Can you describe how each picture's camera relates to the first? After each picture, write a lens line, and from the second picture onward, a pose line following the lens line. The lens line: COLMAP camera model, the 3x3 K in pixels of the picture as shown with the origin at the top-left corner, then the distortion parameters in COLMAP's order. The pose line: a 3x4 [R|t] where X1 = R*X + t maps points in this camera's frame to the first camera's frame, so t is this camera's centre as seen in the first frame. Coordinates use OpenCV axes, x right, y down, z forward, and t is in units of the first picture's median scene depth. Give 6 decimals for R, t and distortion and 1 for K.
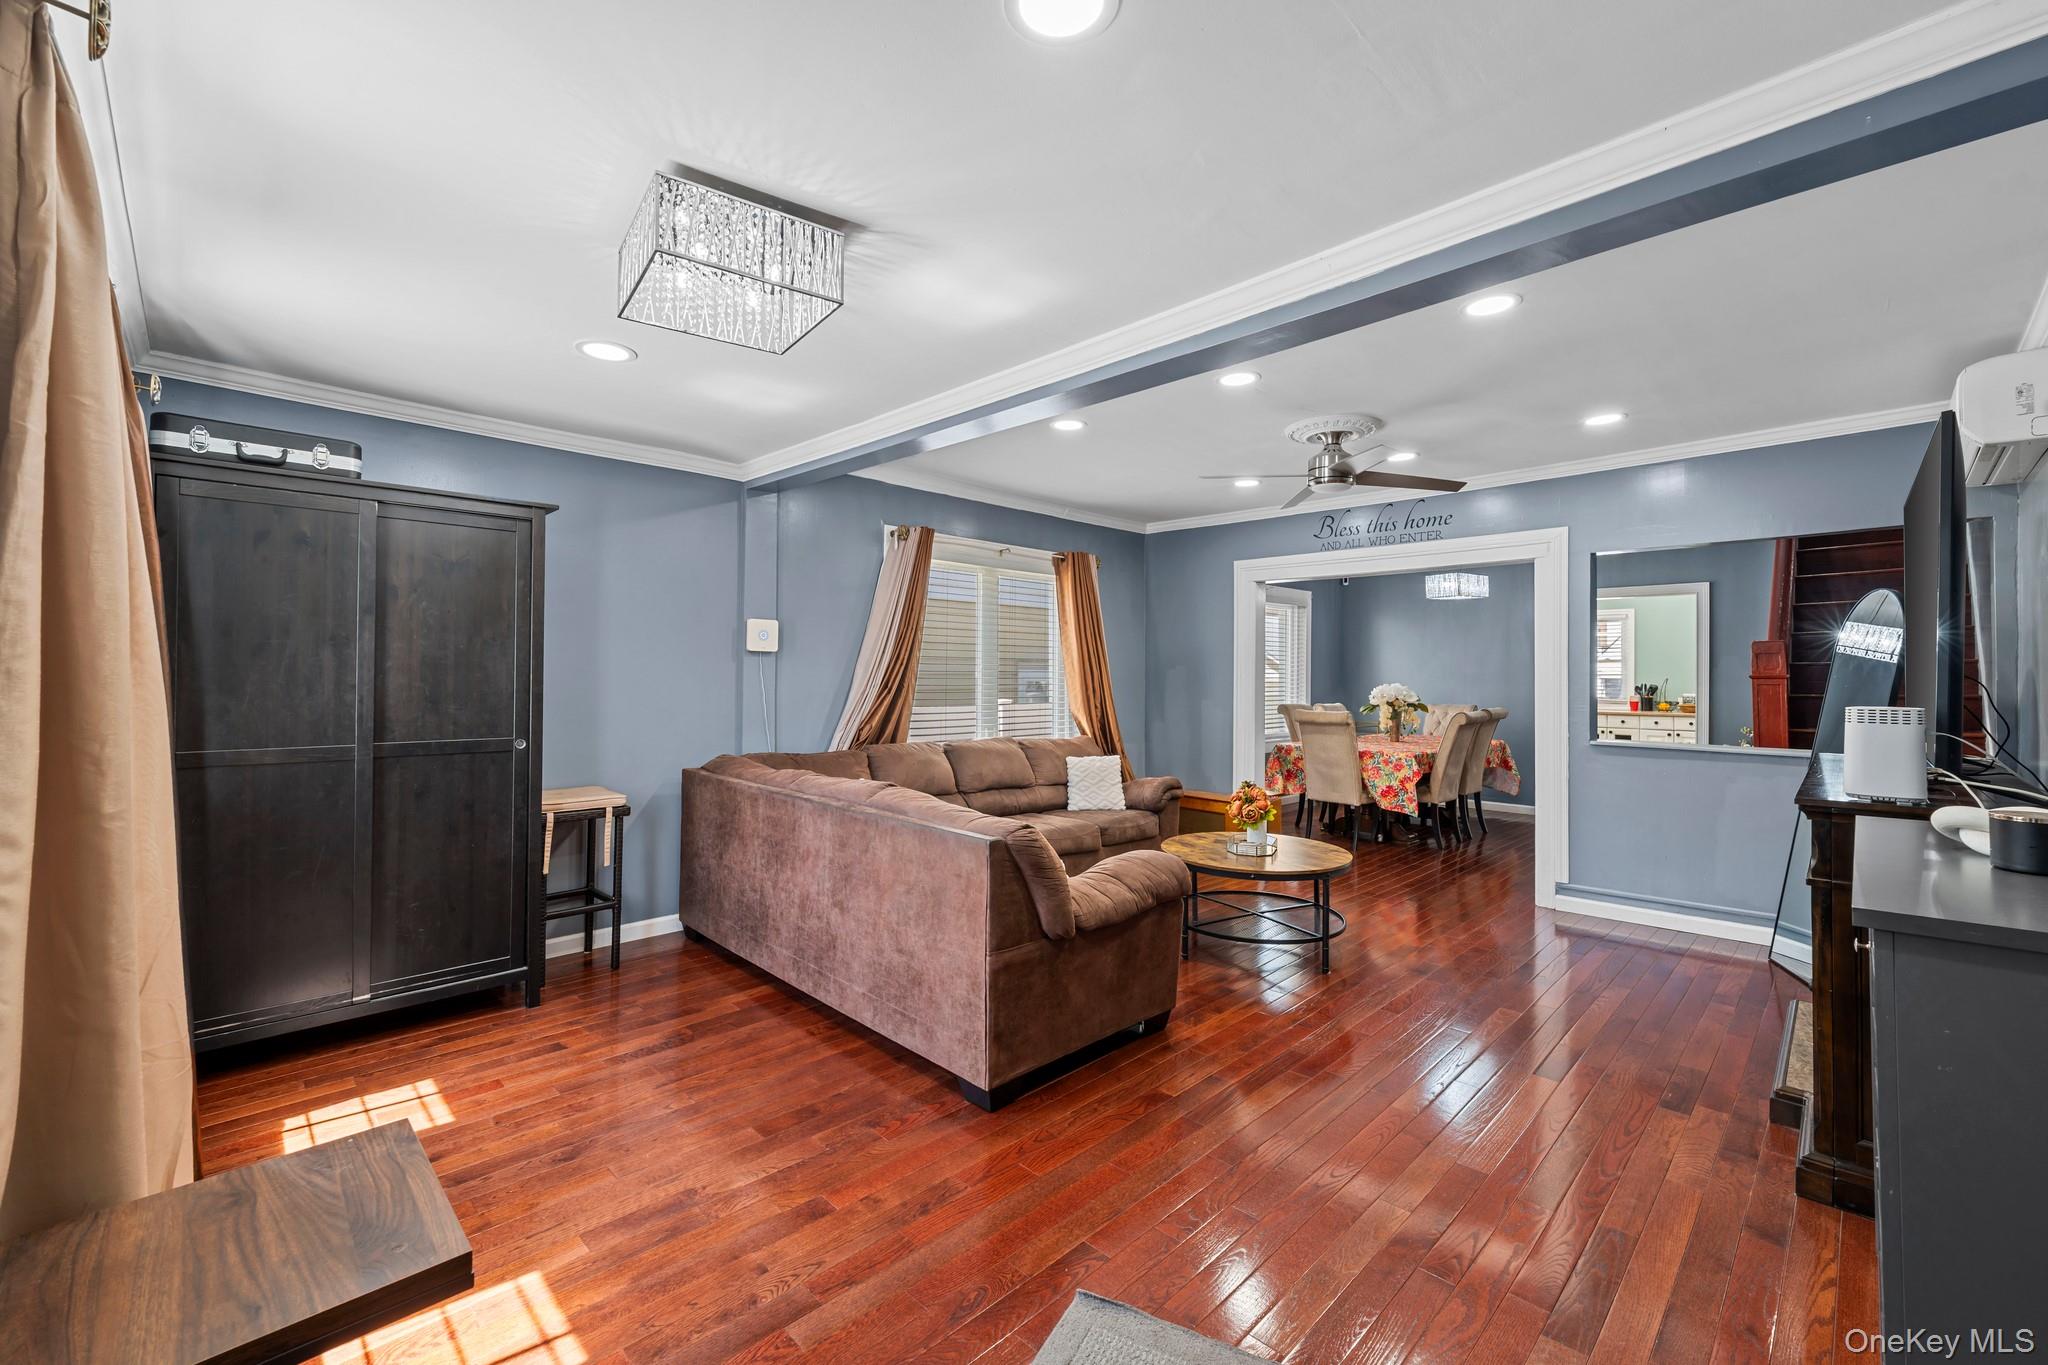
lens RADIAL K [[828.9, 0, 1026.1], [0, 828.9, 669.3], [0, 0, 1]] dist [-0.000342, -0.000295]
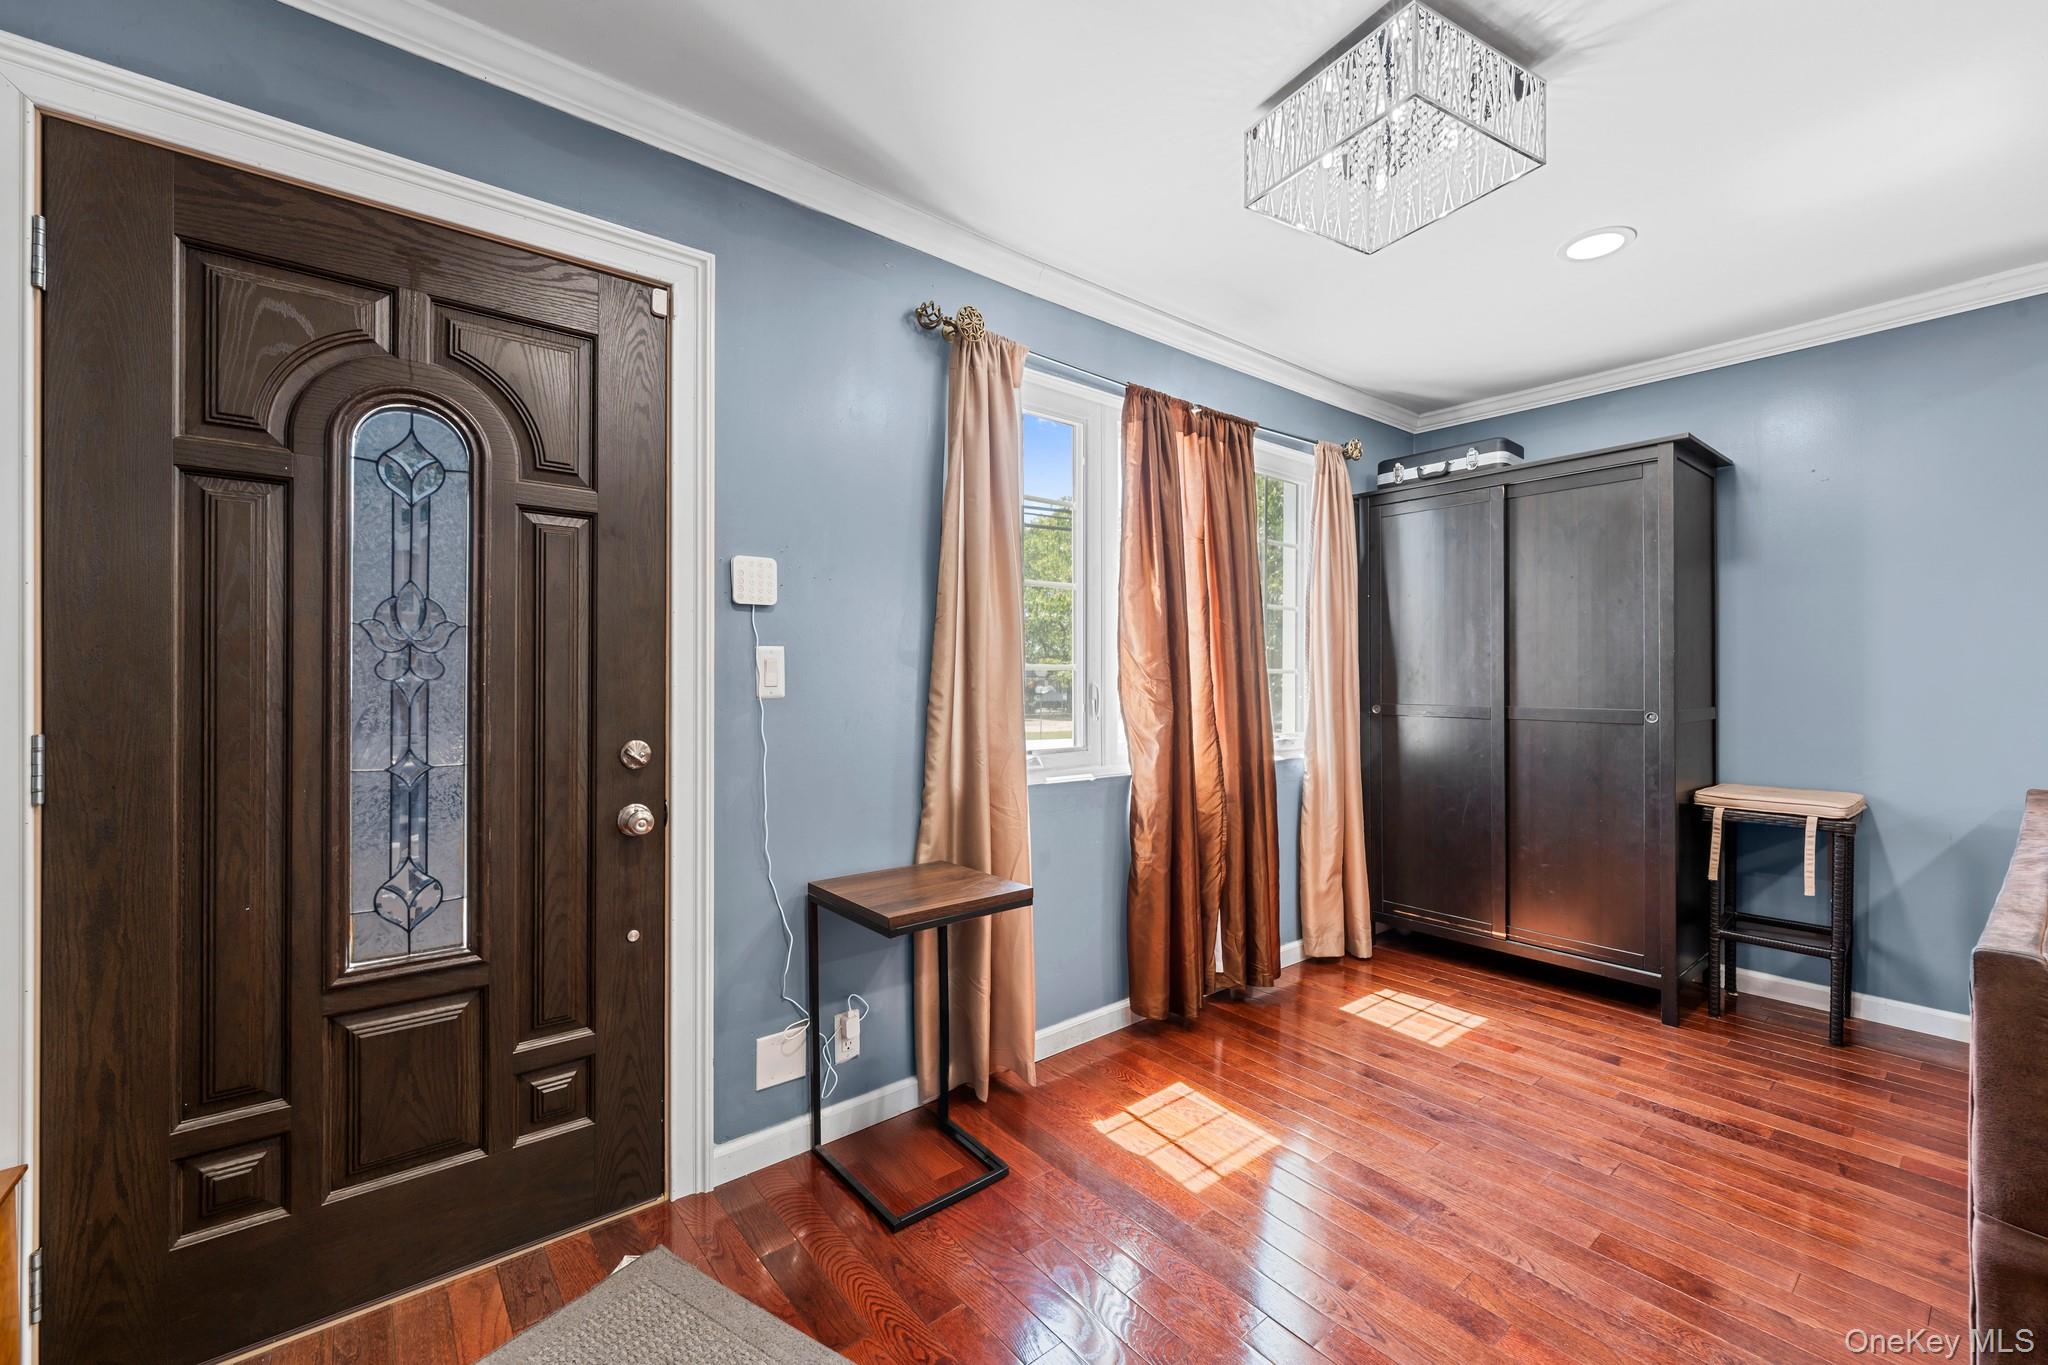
lens RADIAL K [[836.2, 0, 1024.0], [0, 836.2, 682.5], [0, 0, 1]] dist [-0.000869, -0.000030]
pose [[-0.094635, 0.001014, -0.995512, 0.382964], [0.007834, 0.999969, 0.000274, 0.053640], [0.995481, -0.007773, -0.094640, 0.481157]]
